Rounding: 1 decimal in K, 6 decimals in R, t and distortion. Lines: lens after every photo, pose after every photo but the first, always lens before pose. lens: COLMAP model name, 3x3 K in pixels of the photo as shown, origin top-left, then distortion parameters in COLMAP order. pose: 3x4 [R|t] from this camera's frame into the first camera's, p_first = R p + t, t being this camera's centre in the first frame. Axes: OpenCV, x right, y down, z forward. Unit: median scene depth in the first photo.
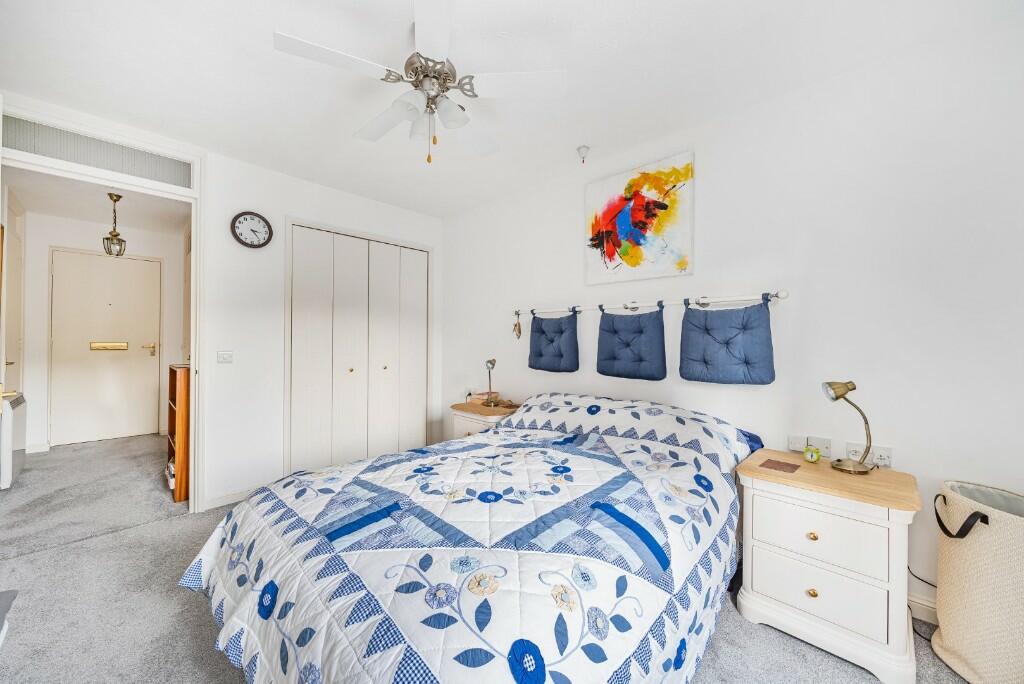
lens RADIAL K [[379.4, 0, 515.4], [0, 379.4, 341.5], [0, 0, 1]] dist [-0.000537, -0.000163]
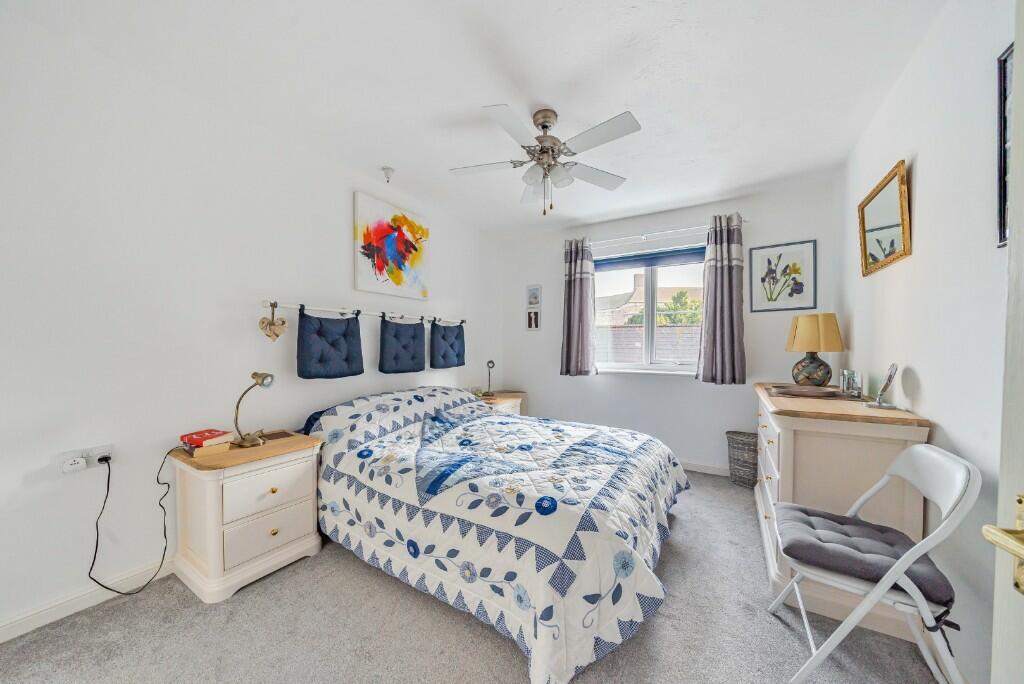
lens RADIAL K [[359.1, 0, 505.5], [0, 359.1, 351.9], [0, 0, 1]] dist [0.000038, -0.000003]
pose [[-0.201398, -0.026420, 0.979153, -0.920837], [-0.004559, 0.999651, 0.026035, -0.006734], [-0.979499, 0.000780, -0.201448, 0.866830]]
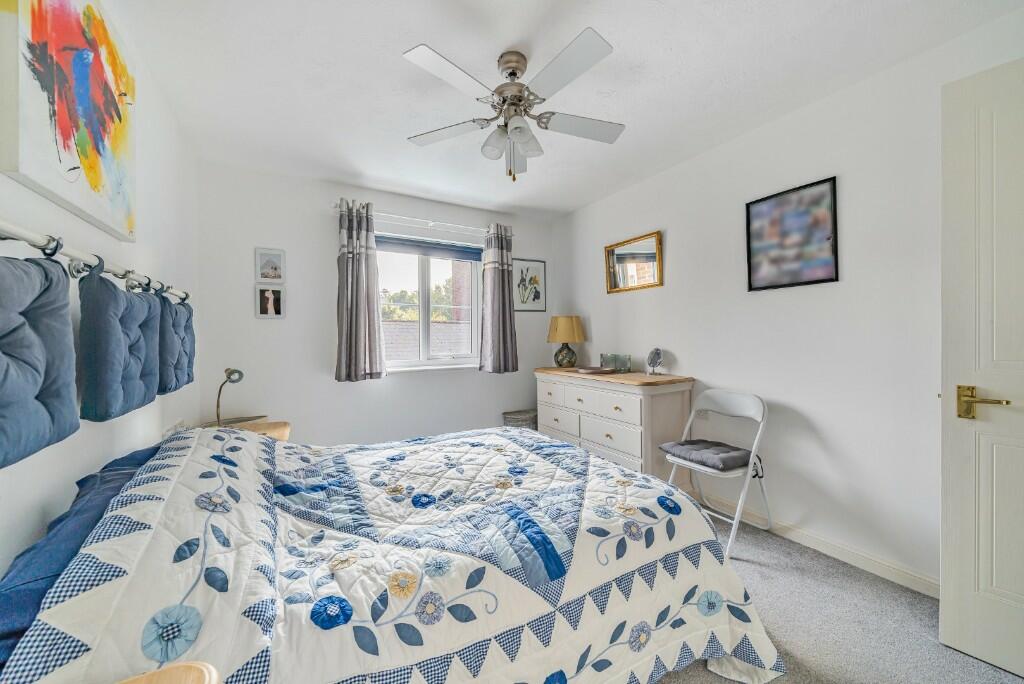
lens RADIAL K [[379.4, 0, 515.4], [0, 379.4, 341.5], [0, 0, 1]] dist [-0.000537, -0.000163]
pose [[-0.961823, -0.001629, 0.273669, -0.337482], [0.001486, 0.999936, 0.011176, -0.006002], [-0.273670, 0.011156, -0.961759, 1.292153]]
